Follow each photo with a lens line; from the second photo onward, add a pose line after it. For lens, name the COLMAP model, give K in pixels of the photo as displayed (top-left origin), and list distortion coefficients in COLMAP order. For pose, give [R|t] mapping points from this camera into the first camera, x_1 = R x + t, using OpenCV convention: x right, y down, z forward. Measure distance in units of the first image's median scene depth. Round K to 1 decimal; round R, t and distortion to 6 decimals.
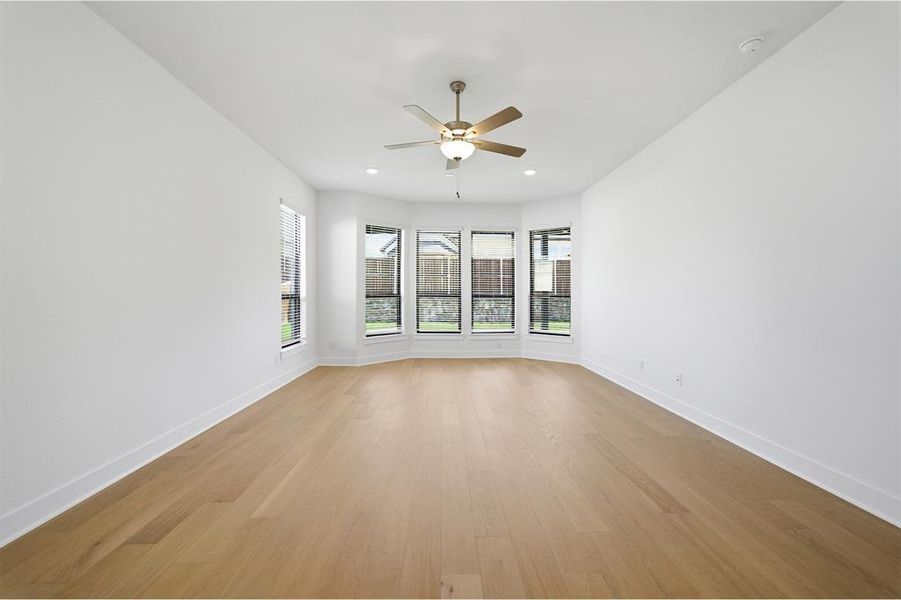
lens RADIAL K [[373.4, 0, 447.3], [0, 373.4, 294.5], [0, 0, 1]] dist [-0.017806, 0.000323]
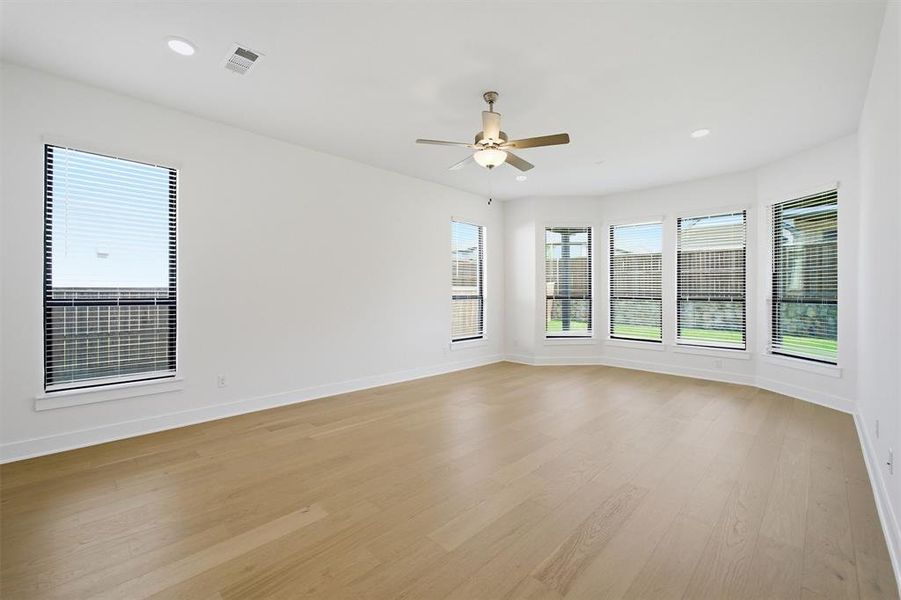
lens RADIAL K [[373.4, 0, 447.3], [0, 373.4, 294.5], [0, 0, 1]] dist [-0.017806, 0.000323]
pose [[0.706342, -0.003665, -0.707861, 0.302239], [0.001000, 0.999991, -0.004179, -0.000687], [0.707870, 0.002244, 0.706340, 0.083424]]
